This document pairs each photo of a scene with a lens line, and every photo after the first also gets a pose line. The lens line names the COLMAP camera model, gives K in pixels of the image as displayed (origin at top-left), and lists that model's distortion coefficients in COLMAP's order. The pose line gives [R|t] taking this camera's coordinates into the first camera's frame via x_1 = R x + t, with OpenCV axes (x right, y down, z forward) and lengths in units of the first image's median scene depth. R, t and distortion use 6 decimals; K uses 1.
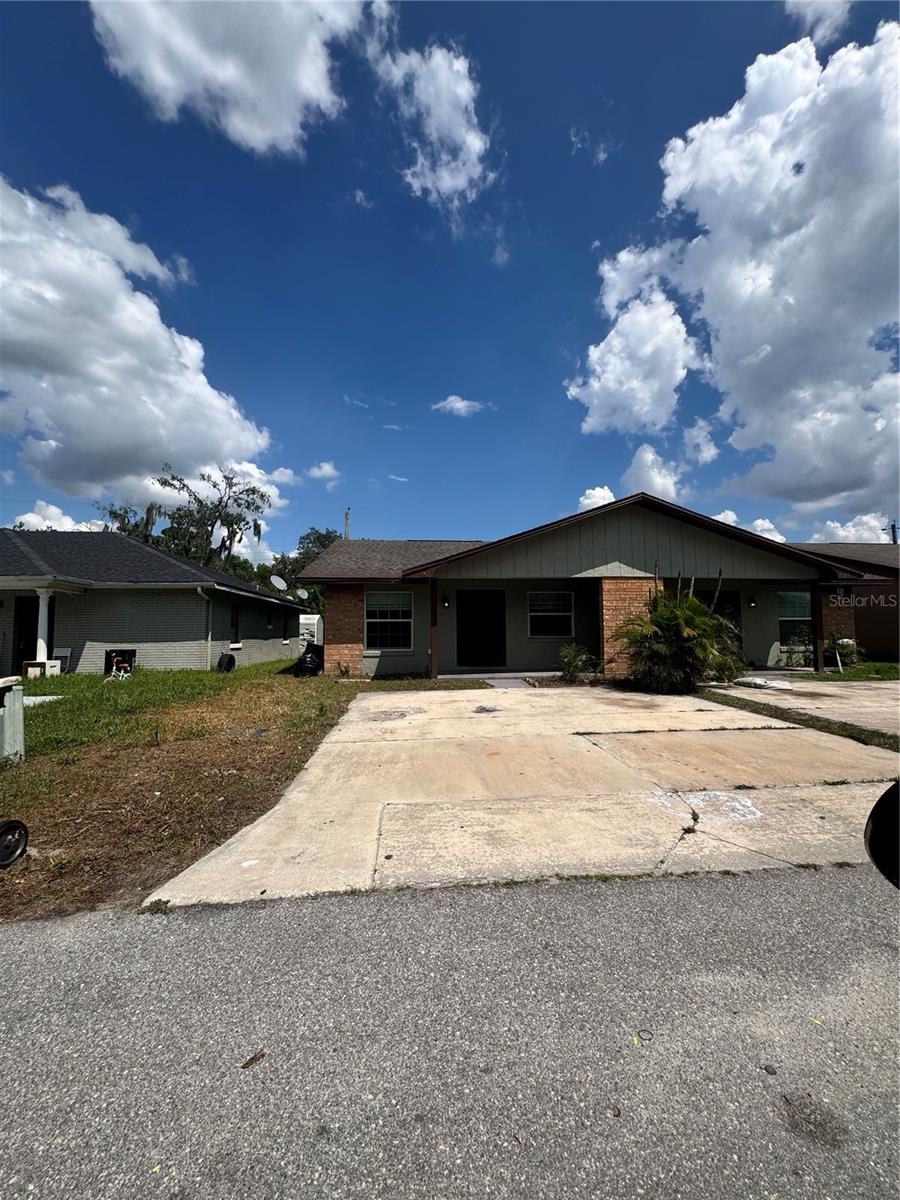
lens RADIAL K [[480.3, 0, 447.8], [0, 480.3, 599.6], [0, 0, 1]] dist [0.001024, 0.000344]
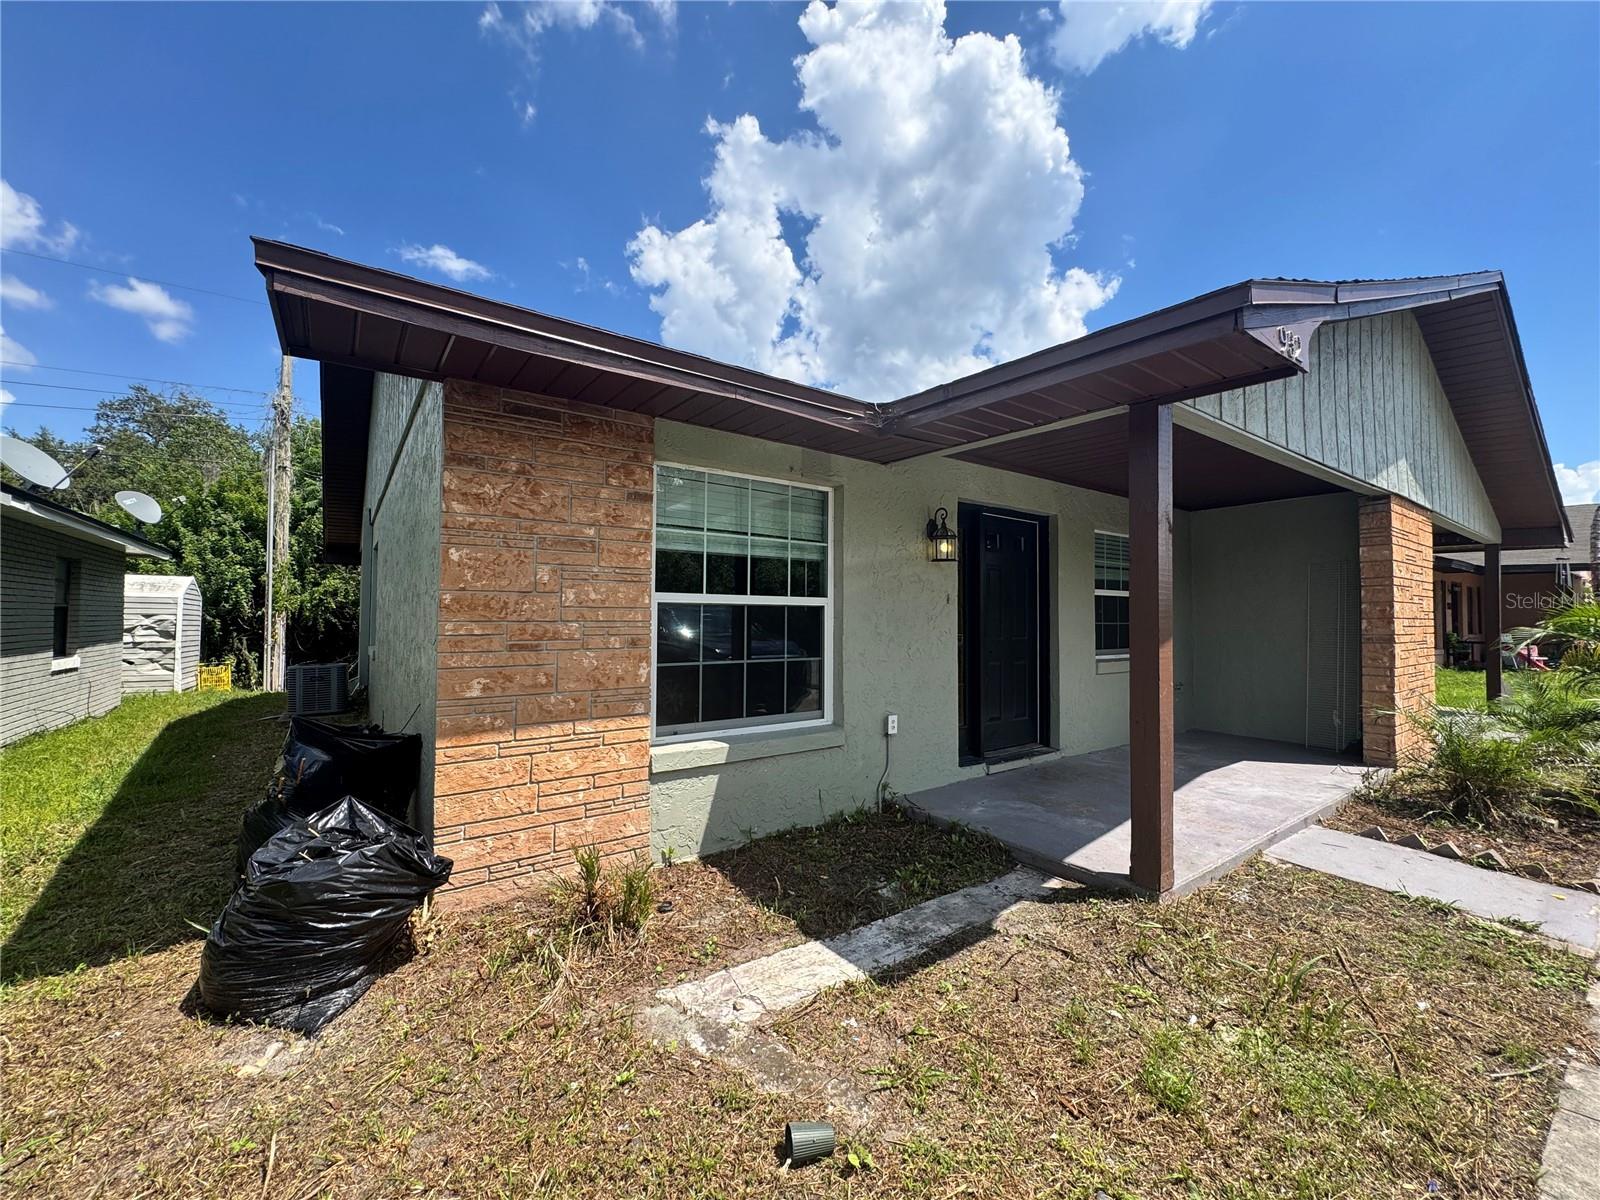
lens RADIAL K [[640.4, 0, 804.5], [0, 640.4, 597.9], [0, 0, 1]] dist [0.001024, 0.000344]
pose [[0.855513, 0.027710, 0.517039, -0.256058], [-0.045126, 0.998758, 0.021141, 0.033950], [-0.515811, -0.041419, 0.855701, 0.719832]]
